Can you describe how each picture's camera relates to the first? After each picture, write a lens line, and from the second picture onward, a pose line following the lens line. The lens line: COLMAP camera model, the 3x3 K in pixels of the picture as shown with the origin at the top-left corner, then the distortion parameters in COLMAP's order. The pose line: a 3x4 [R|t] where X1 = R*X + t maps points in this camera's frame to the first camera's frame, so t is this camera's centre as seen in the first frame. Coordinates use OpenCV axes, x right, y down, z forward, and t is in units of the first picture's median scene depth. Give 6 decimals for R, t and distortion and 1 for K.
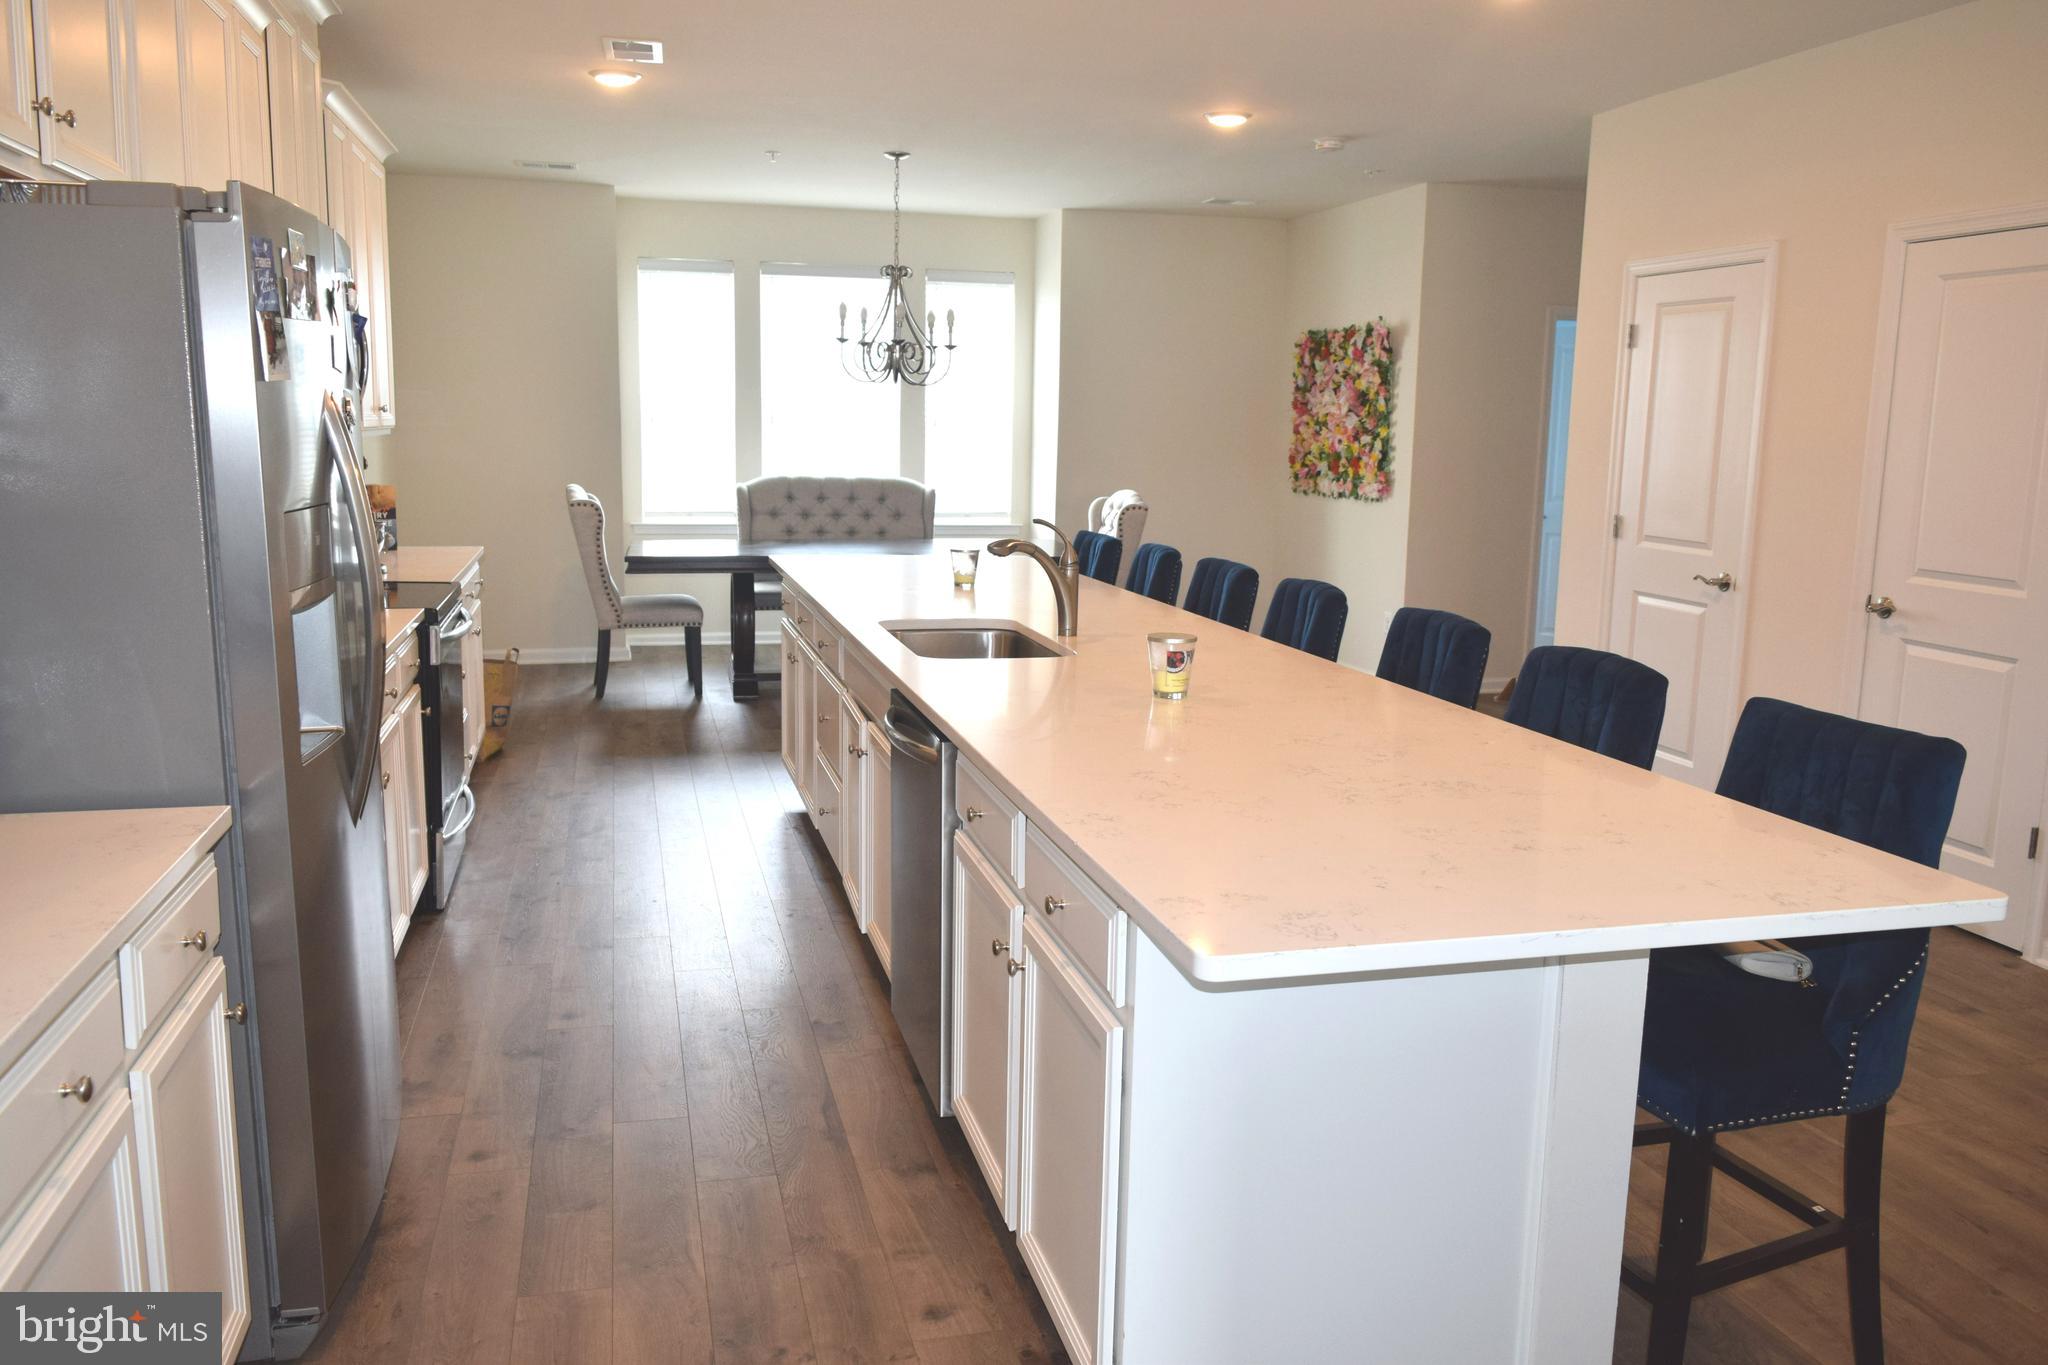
lens RADIAL K [[1599.5, 0, 1022.8], [0, 1599.5, 683.5], [0, 0, 1]] dist [-0.009271, 0.000160]
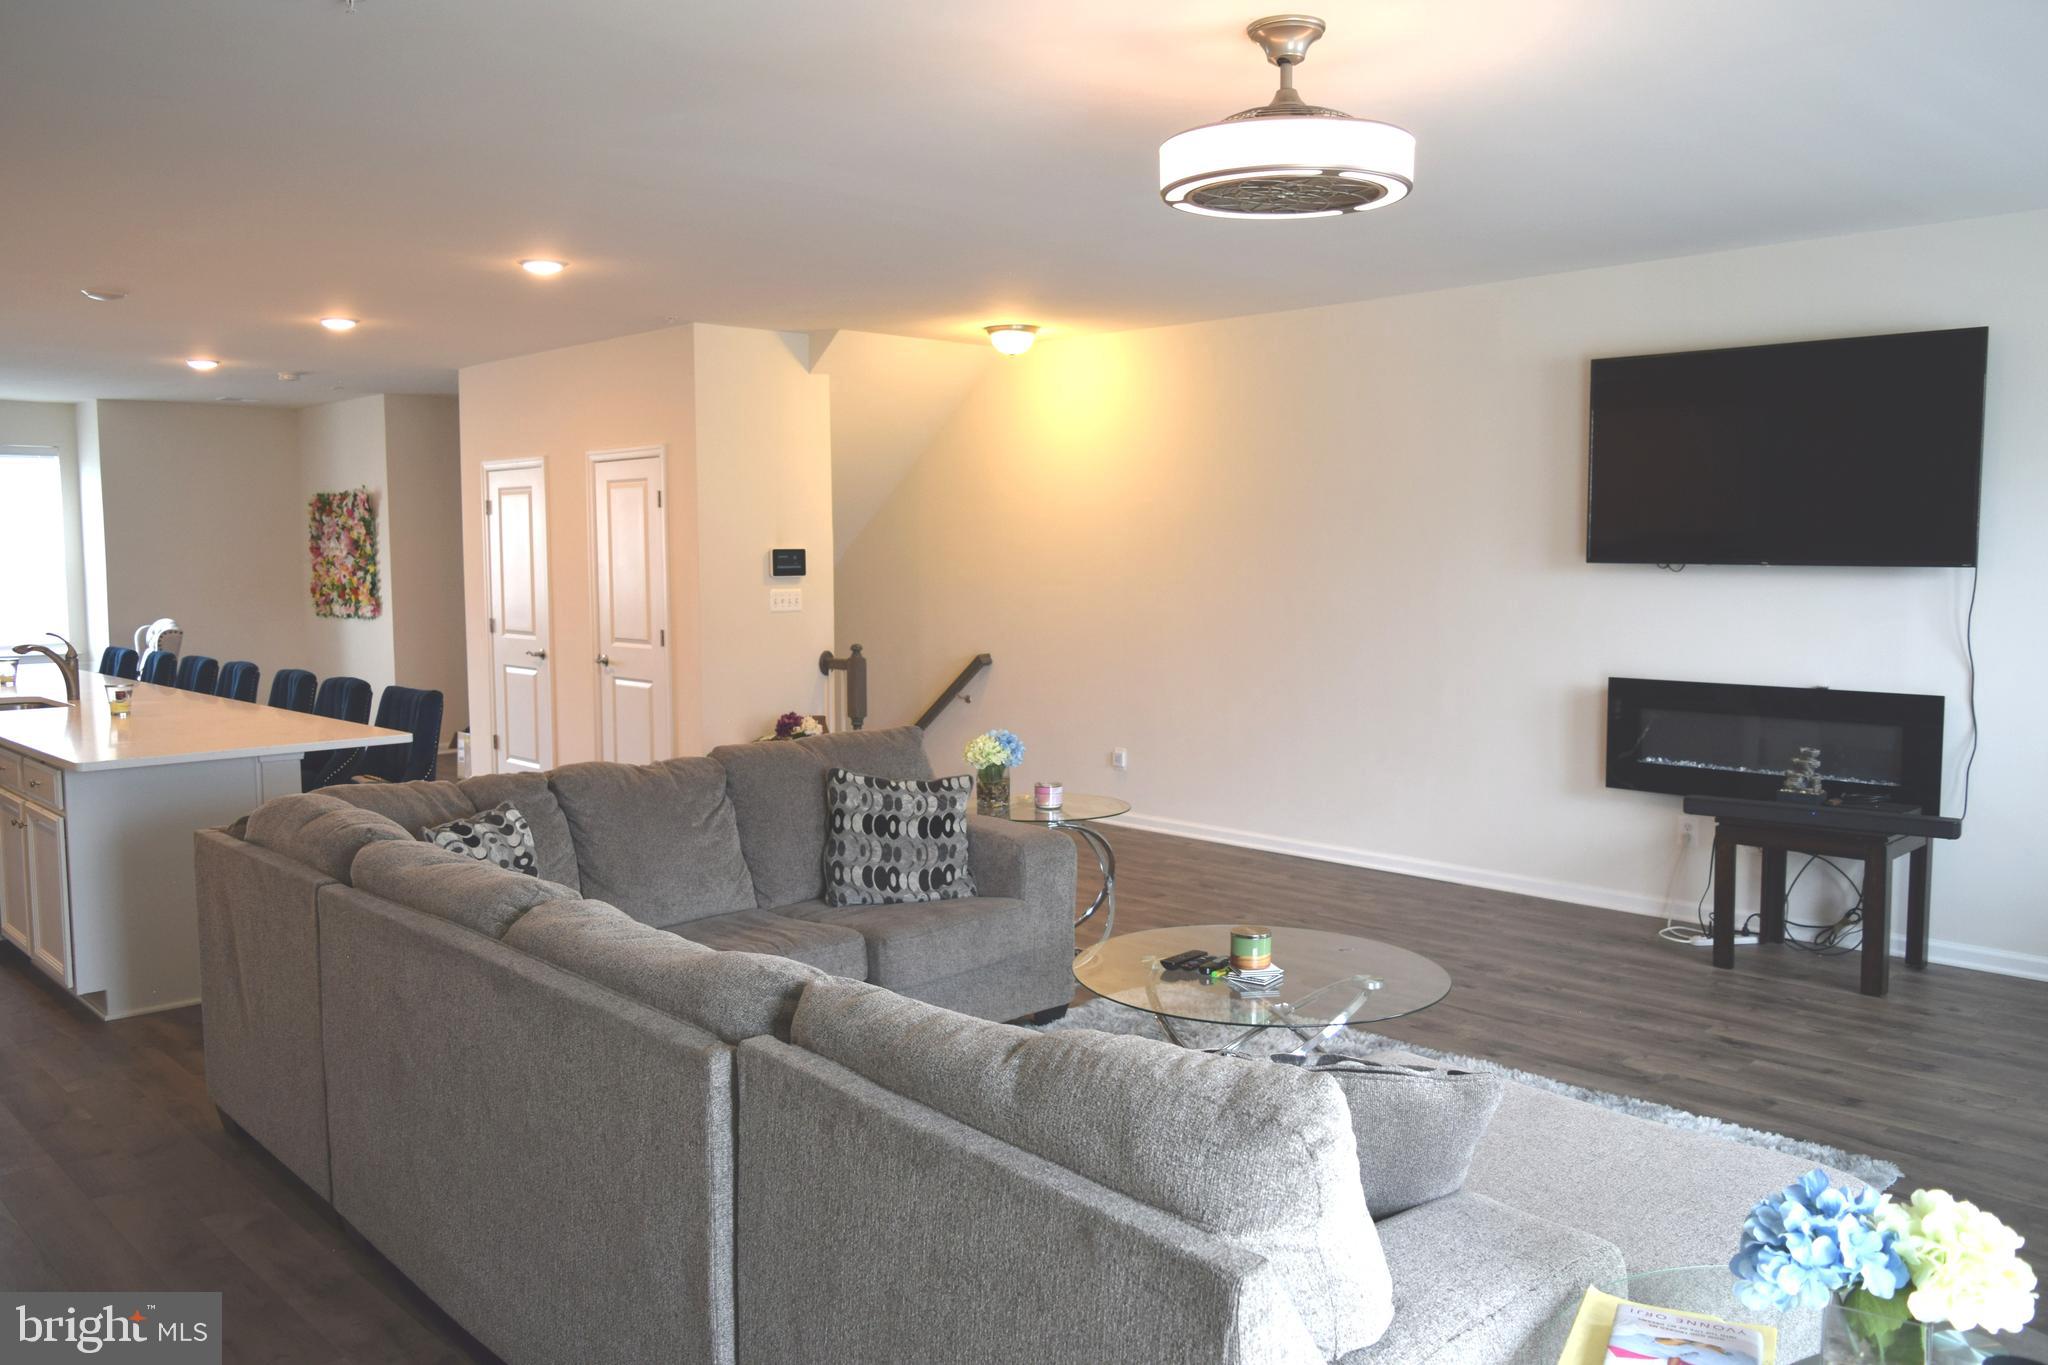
lens RADIAL K [[1599.5, 0, 1021.6], [0, 1599.5, 691.1], [0, 0, 1]] dist [-0.009271, 0.000160]
pose [[0.873022, -0.065839, 0.483216, 0.042443], [0.100756, 0.993818, -0.046624, 0.067102], [-0.477159, 0.089391, 0.874259, -0.453929]]
